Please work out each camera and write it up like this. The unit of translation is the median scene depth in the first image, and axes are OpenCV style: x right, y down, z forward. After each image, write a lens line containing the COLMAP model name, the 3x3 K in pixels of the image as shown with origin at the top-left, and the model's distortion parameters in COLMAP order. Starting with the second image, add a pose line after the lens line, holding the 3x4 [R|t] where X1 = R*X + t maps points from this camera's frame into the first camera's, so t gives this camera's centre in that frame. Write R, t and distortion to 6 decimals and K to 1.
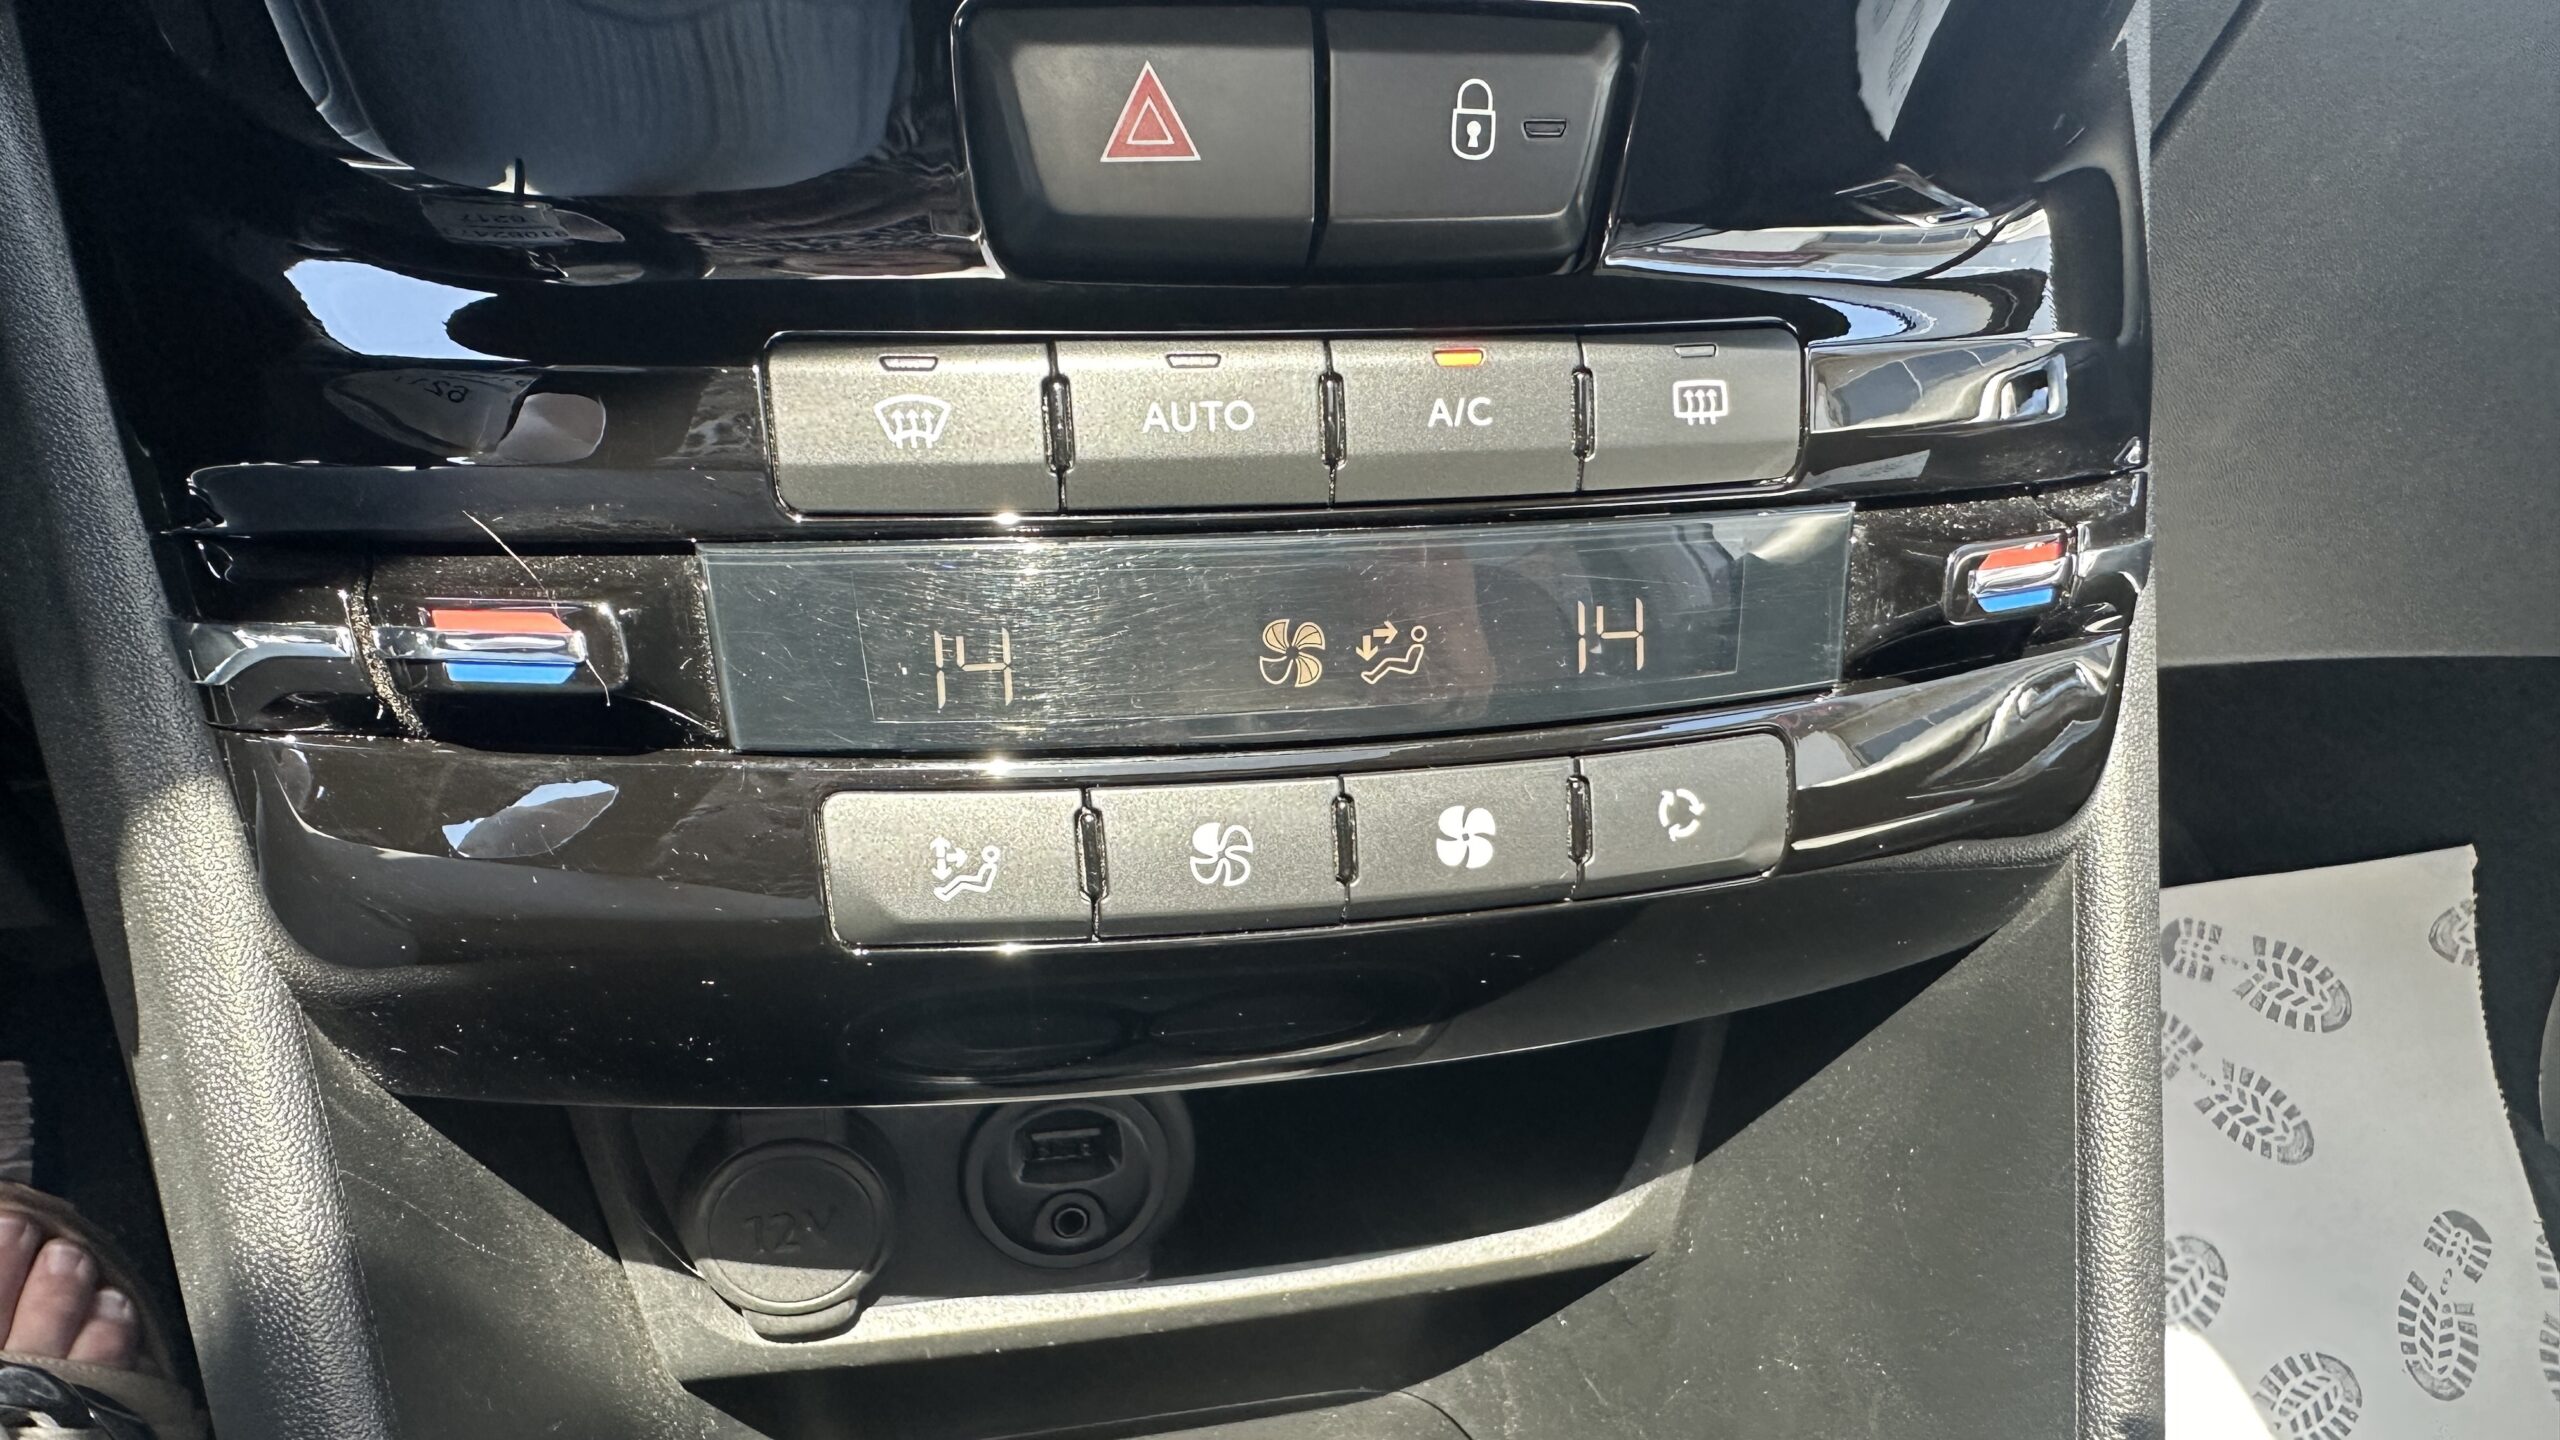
lens RADIAL K [[1810.0, 0, 1211.5], [0, 1810.0, 812.6], [0, 0, 1]] dist [-0.056307, 0.071005]
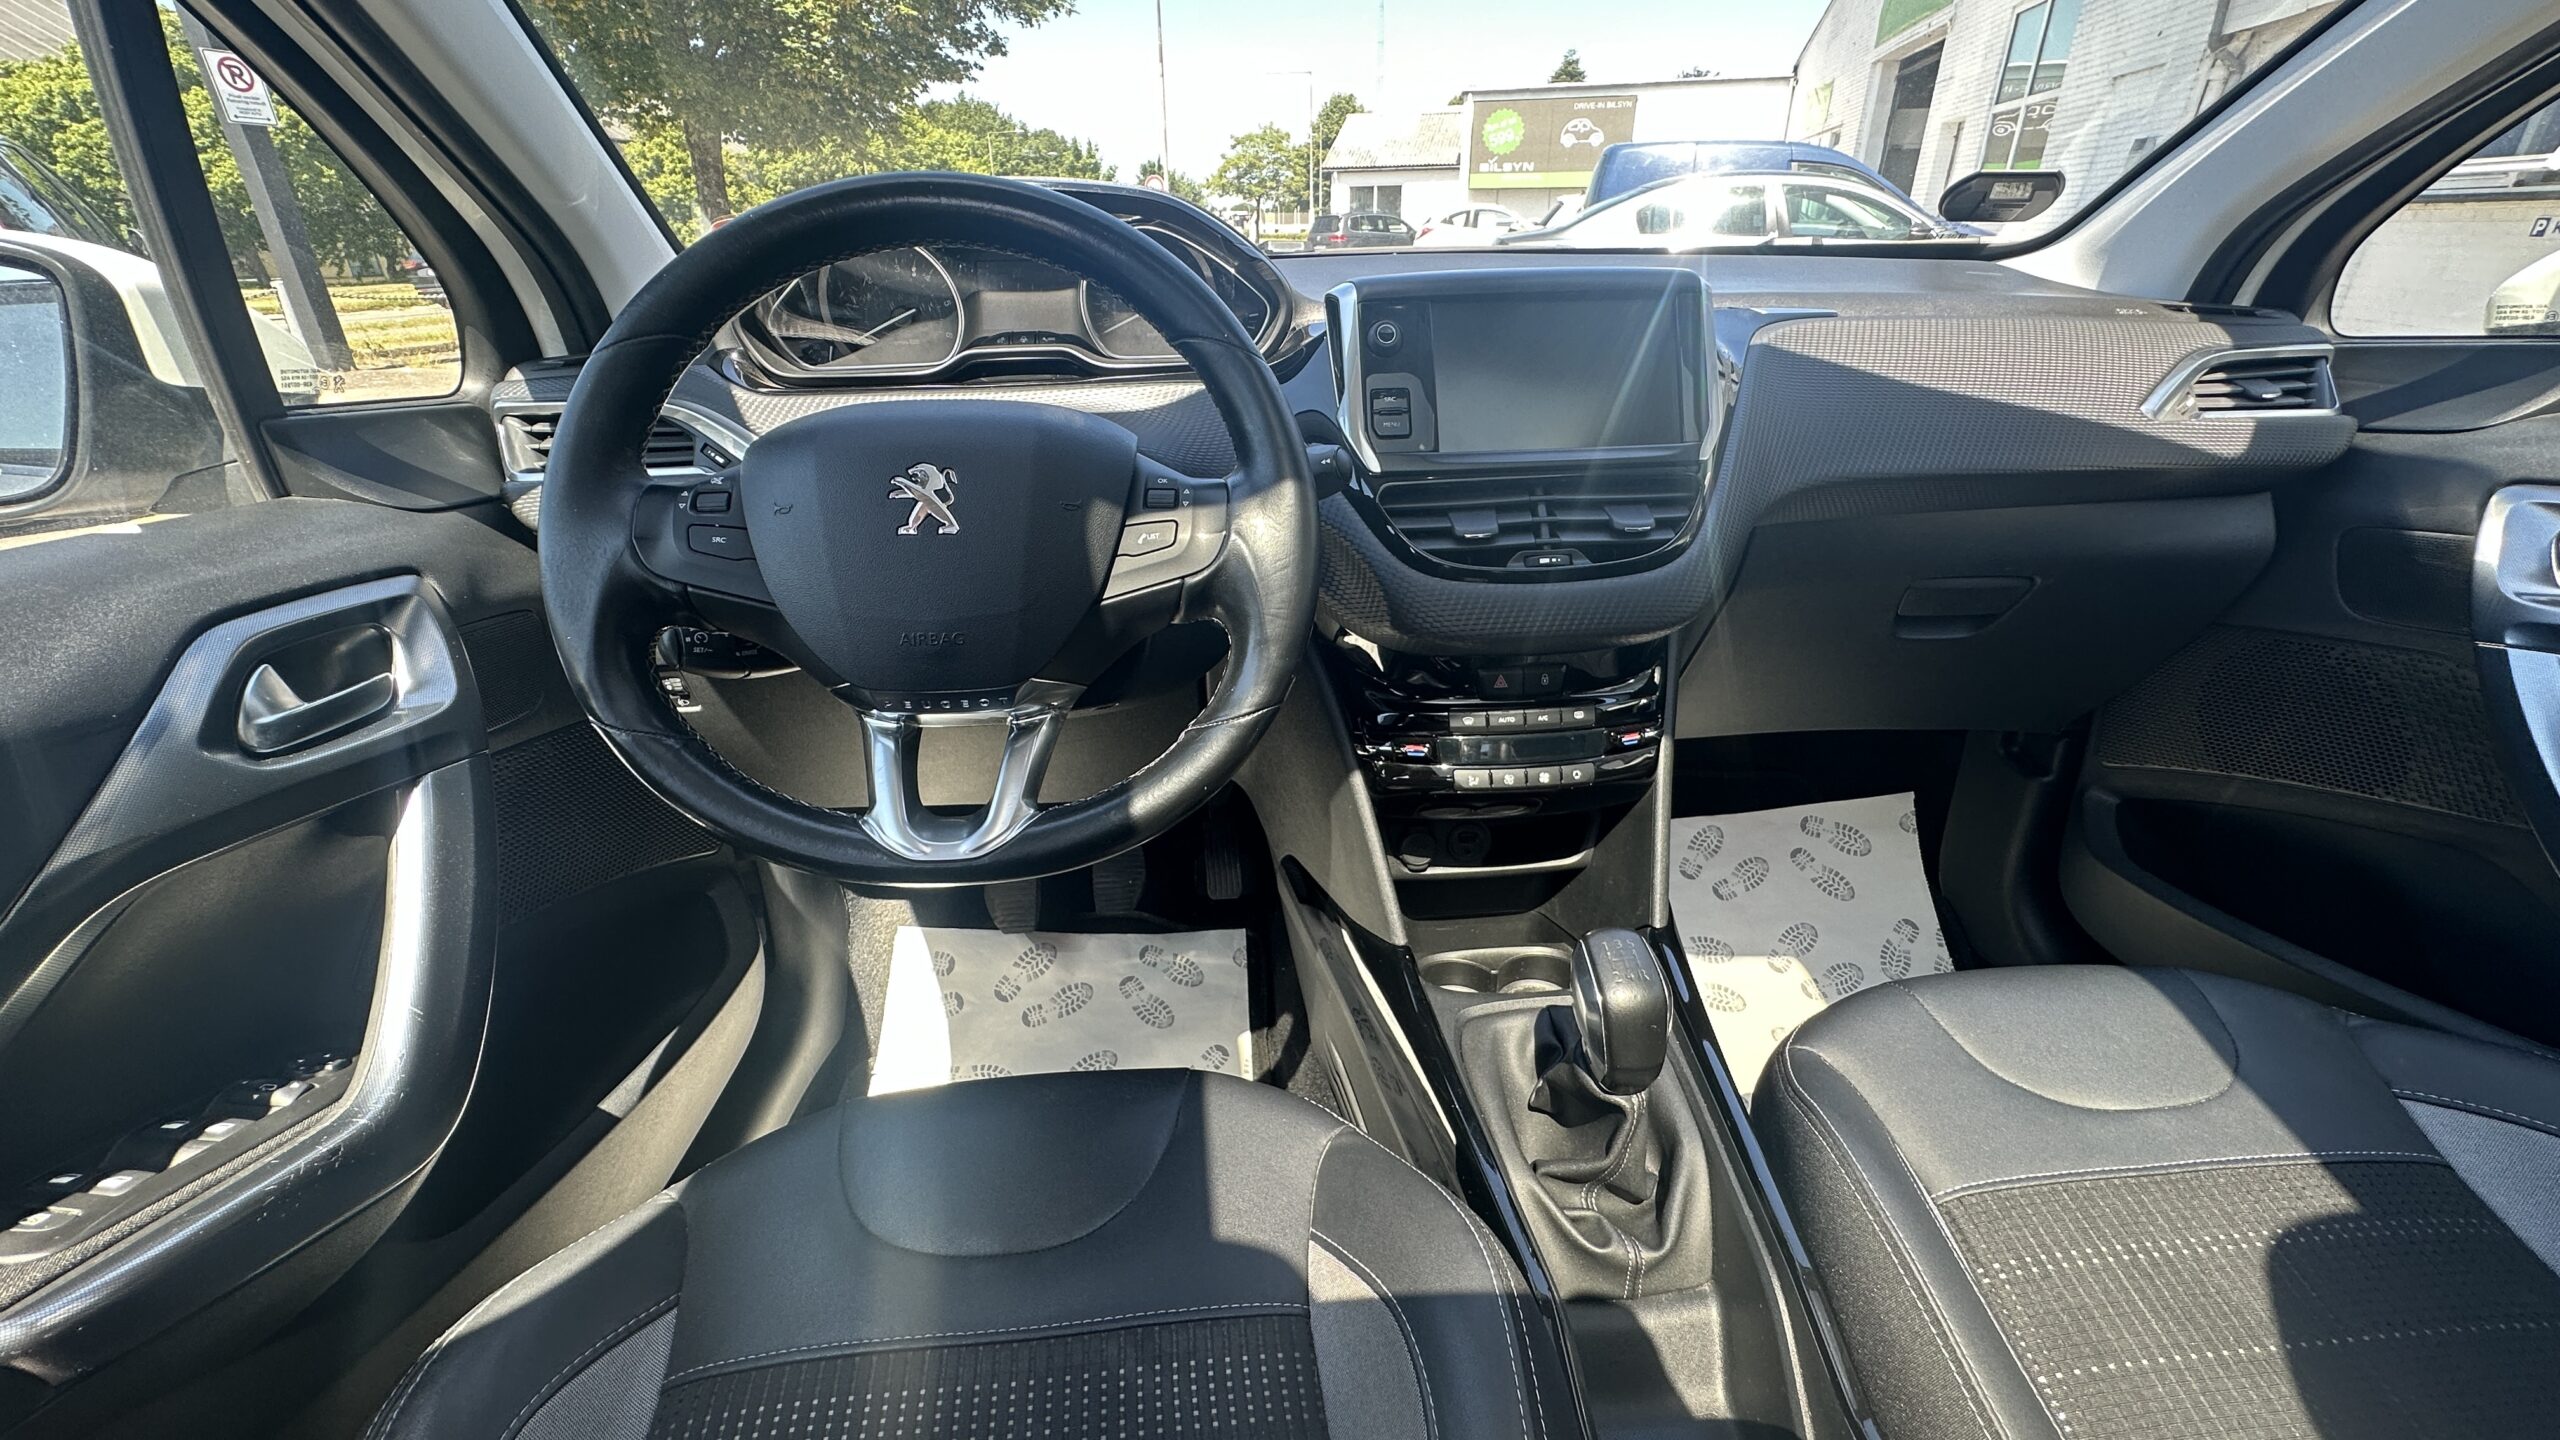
lens RADIAL K [[1030.2, 0, 1285.1], [0, 1030.2, 719.0], [0, 0, 1]] dist [-0.001709, -0.000293]
pose [[0.992594, 0.007386, -0.121252, -0.137186], [-0.013725, 0.998577, -0.051530, 0.002706], [0.120699, 0.052812, 0.991283, -1.134072]]
